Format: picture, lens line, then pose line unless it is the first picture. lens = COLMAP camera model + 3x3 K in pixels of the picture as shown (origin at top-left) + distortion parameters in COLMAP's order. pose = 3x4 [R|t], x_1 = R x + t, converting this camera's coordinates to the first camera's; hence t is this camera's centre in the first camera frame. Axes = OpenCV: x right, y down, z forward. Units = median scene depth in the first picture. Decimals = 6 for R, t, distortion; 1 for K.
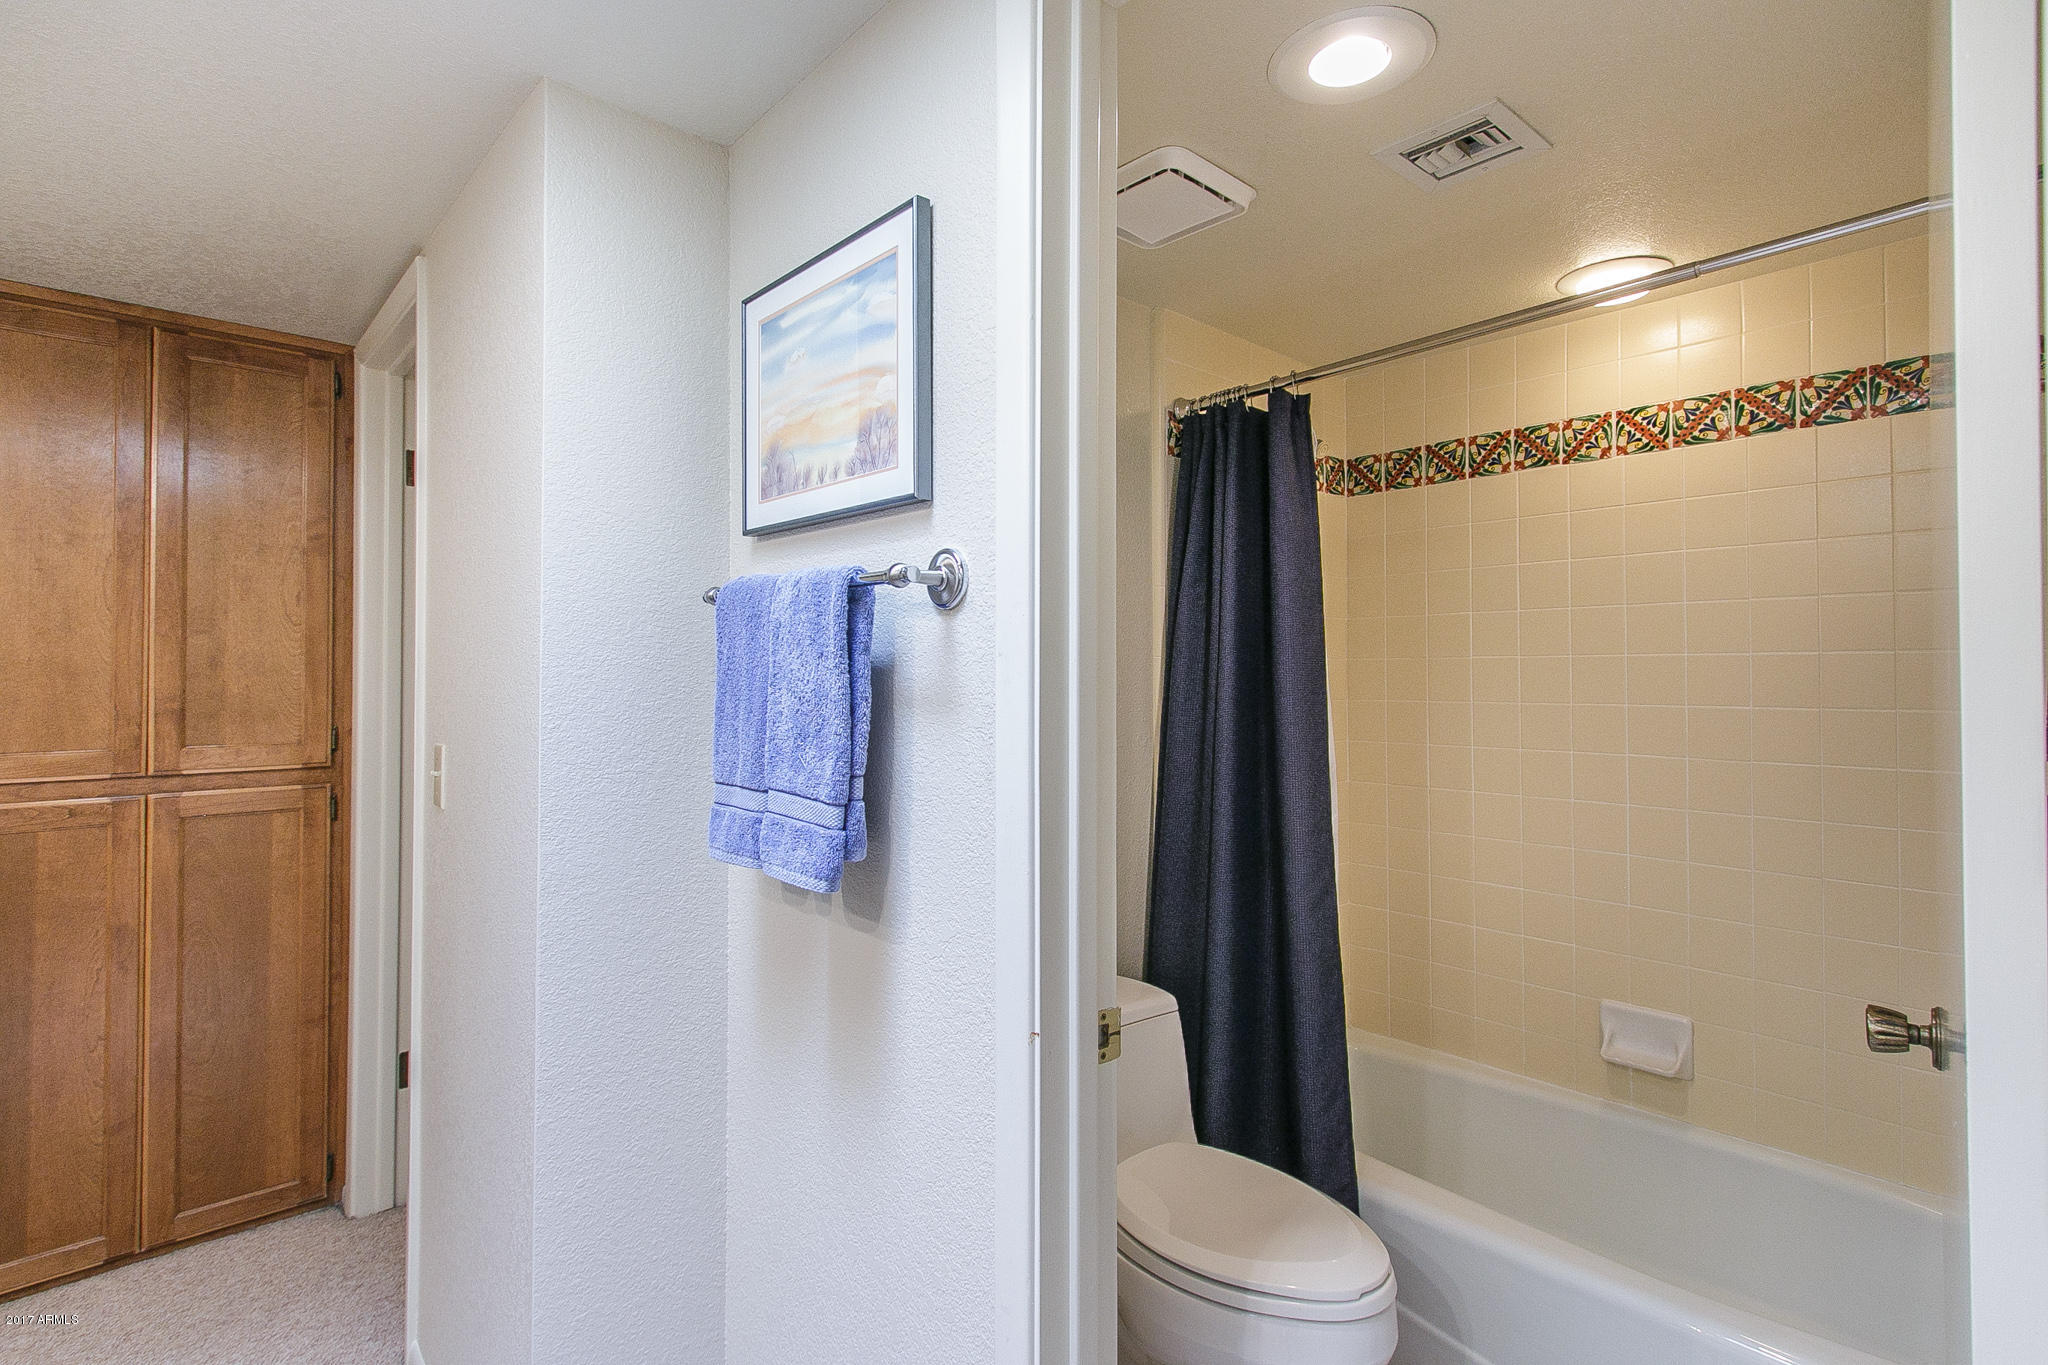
lens RADIAL K [[987.0, 0, 1006.9], [0, 987.0, 657.2], [0, 0, 1]] dist [0.005601, -0.001108]
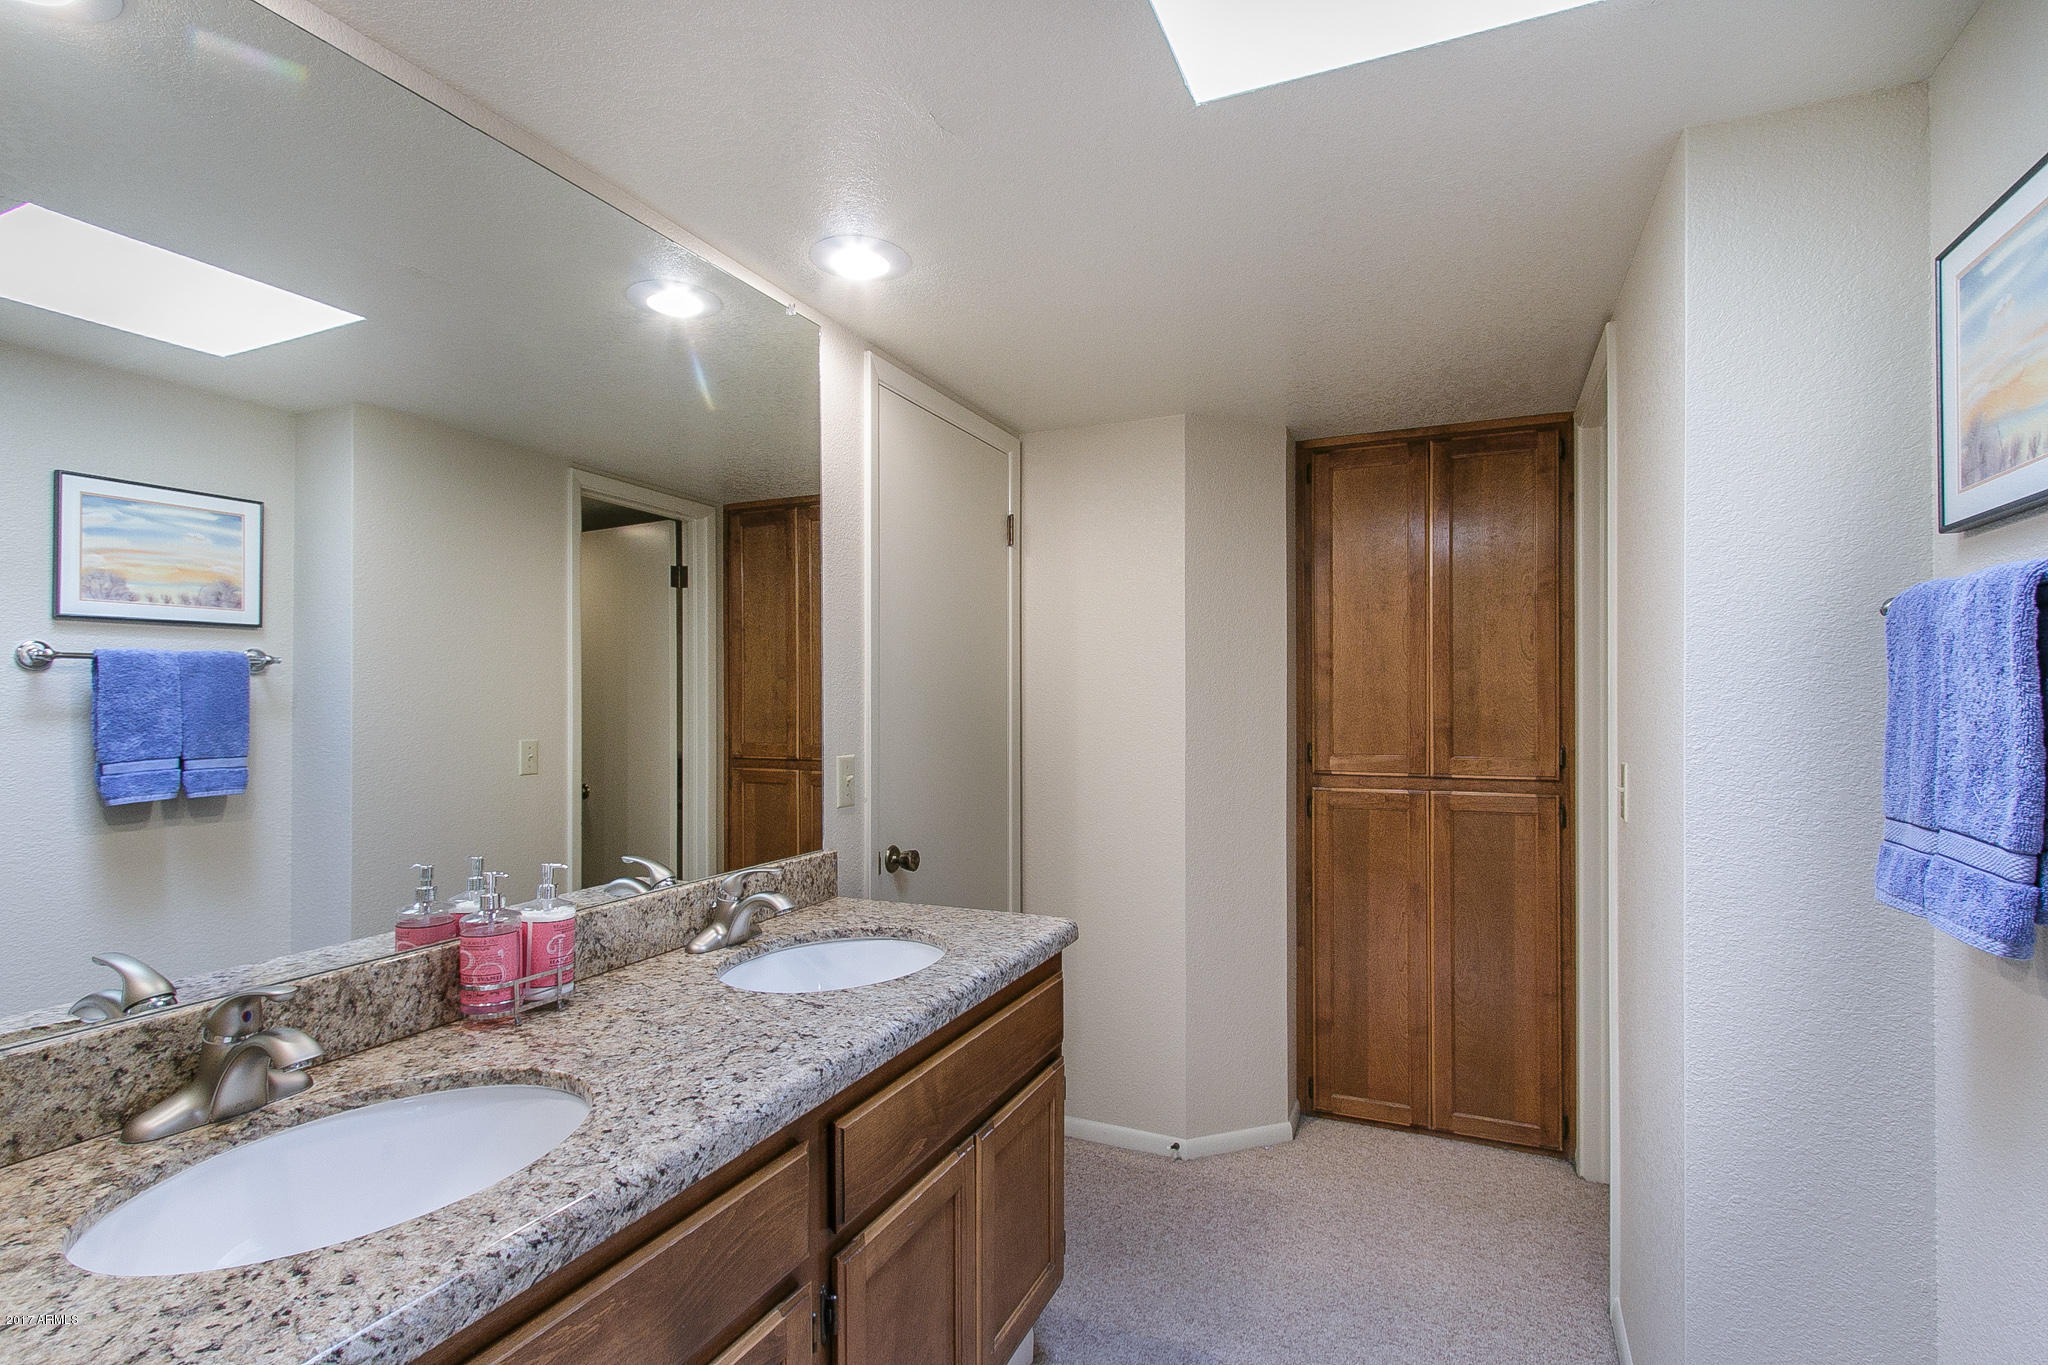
lens RADIAL K [[931.0, 0, 1026.3], [0, 931.0, 689.1], [0, 0, 1]] dist [0.010667, -0.000339]
pose [[0.415285, -0.012369, -0.909607, 0.059200], [0.014646, 0.999869, -0.006909, 0.002004], [0.909573, -0.010453, 0.415412, -0.022329]]
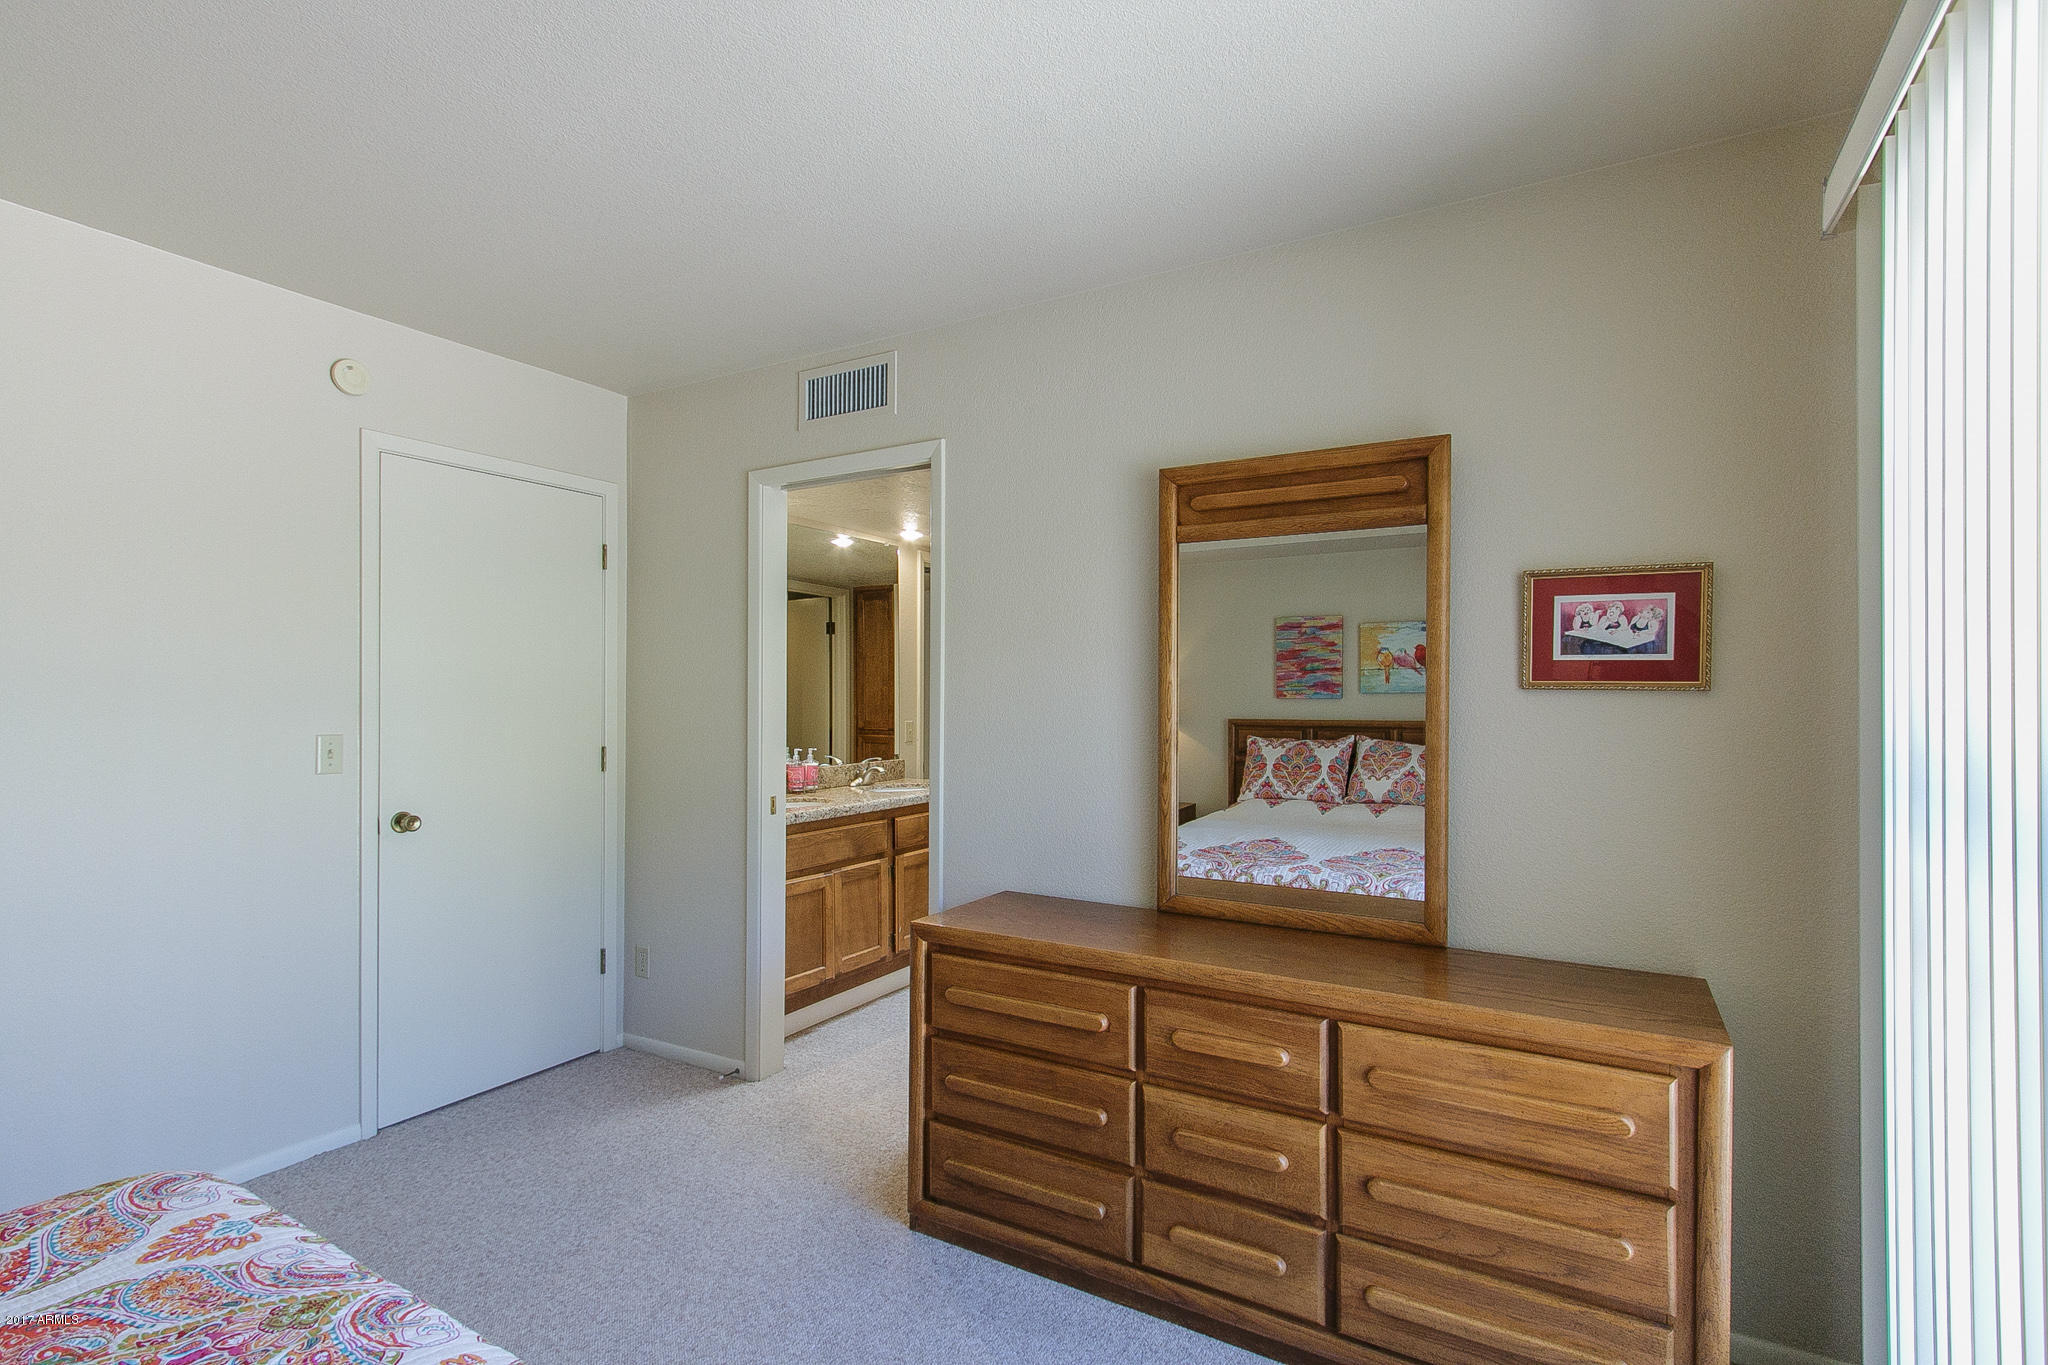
lens RADIAL K [[931.0, 0, 1028.2], [0, 931.0, 687.4], [0, 0, 1]] dist [0.010667, -0.000339]
pose [[0.310649, -0.006474, -0.950503, 0.811535], [0.009839, 0.999945, -0.003595, -0.005661], [0.950474, -0.008236, 0.310696, -0.138263]]
